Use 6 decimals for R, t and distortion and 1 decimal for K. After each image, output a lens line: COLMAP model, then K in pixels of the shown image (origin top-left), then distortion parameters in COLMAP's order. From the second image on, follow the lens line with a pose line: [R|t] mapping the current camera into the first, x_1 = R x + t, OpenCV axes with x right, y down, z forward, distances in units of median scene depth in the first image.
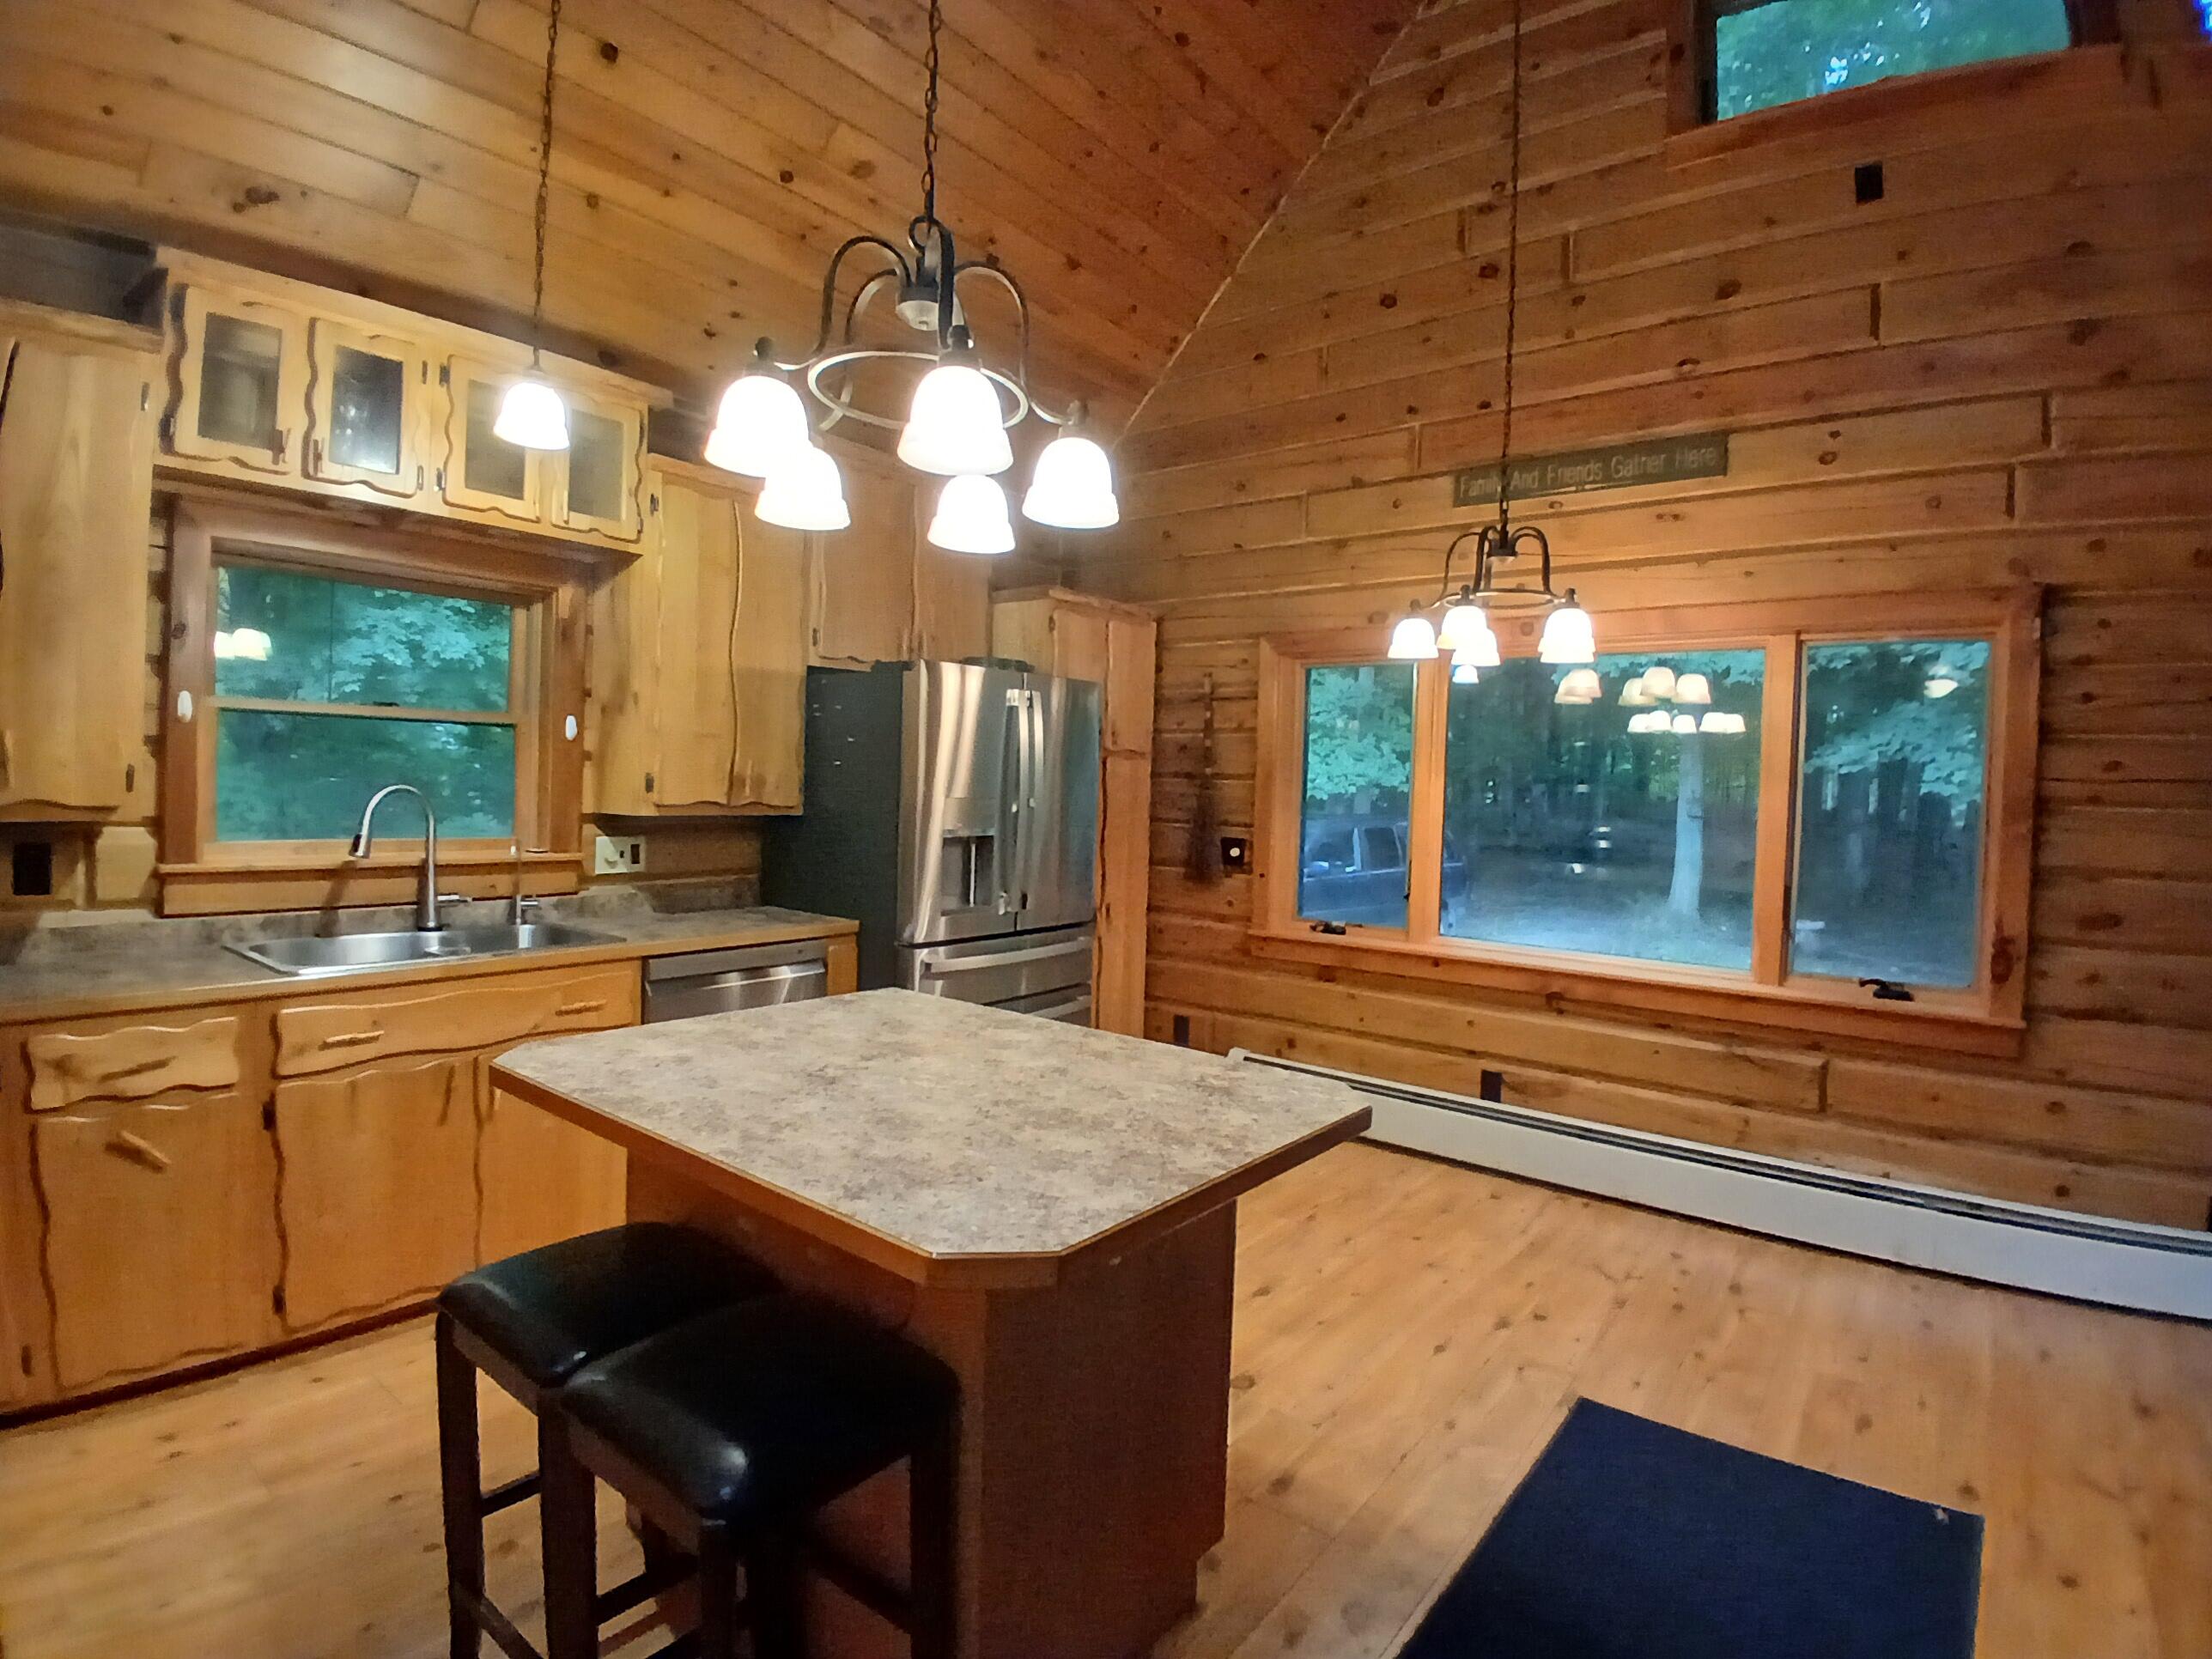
lens RADIAL K [[1130.7, 0, 1106.0], [0, 1130.7, 829.5], [0, 0, 1]] dist [-0.062000, -0.000282]
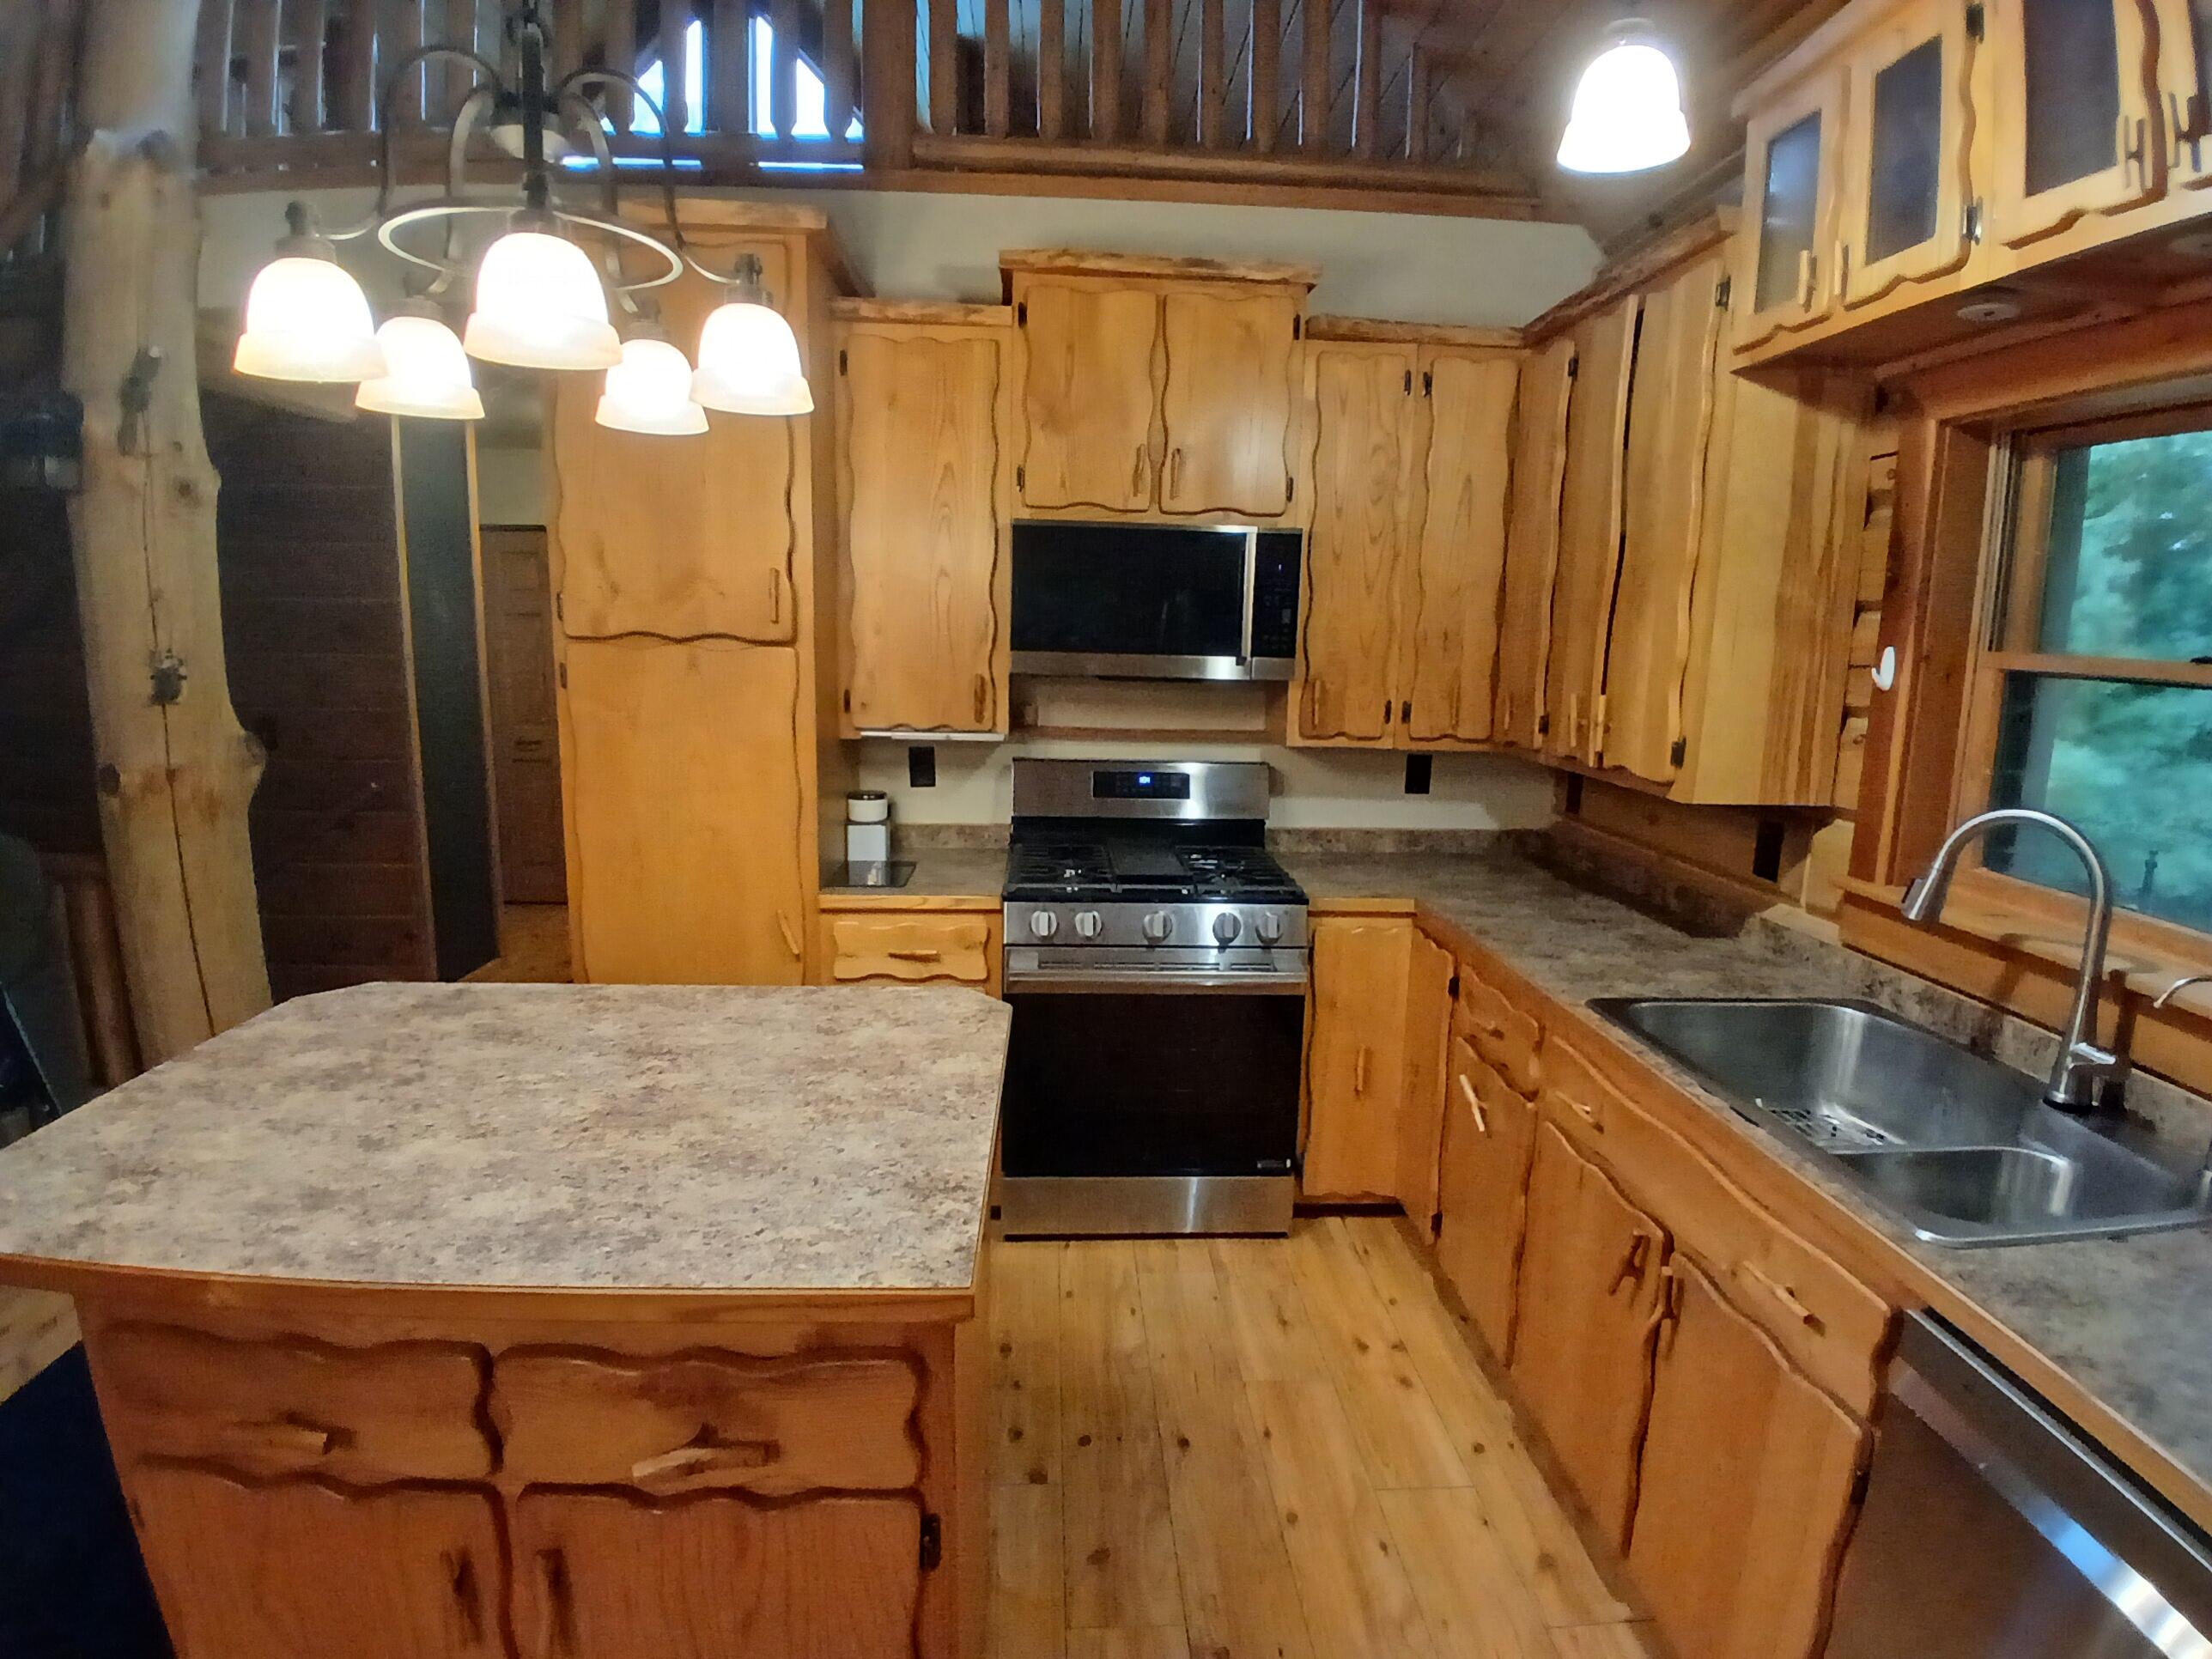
lens RADIAL K [[1130.7, 0, 1106.0], [0, 1130.7, 829.5], [0, 0, 1]] dist [-0.062000, -0.000282]
pose [[-0.756115, 0.070552, -0.650625, 0.048463], [-0.072028, 0.979161, 0.189884, -0.159832], [0.650464, 0.190437, -0.735276, 1.780729]]
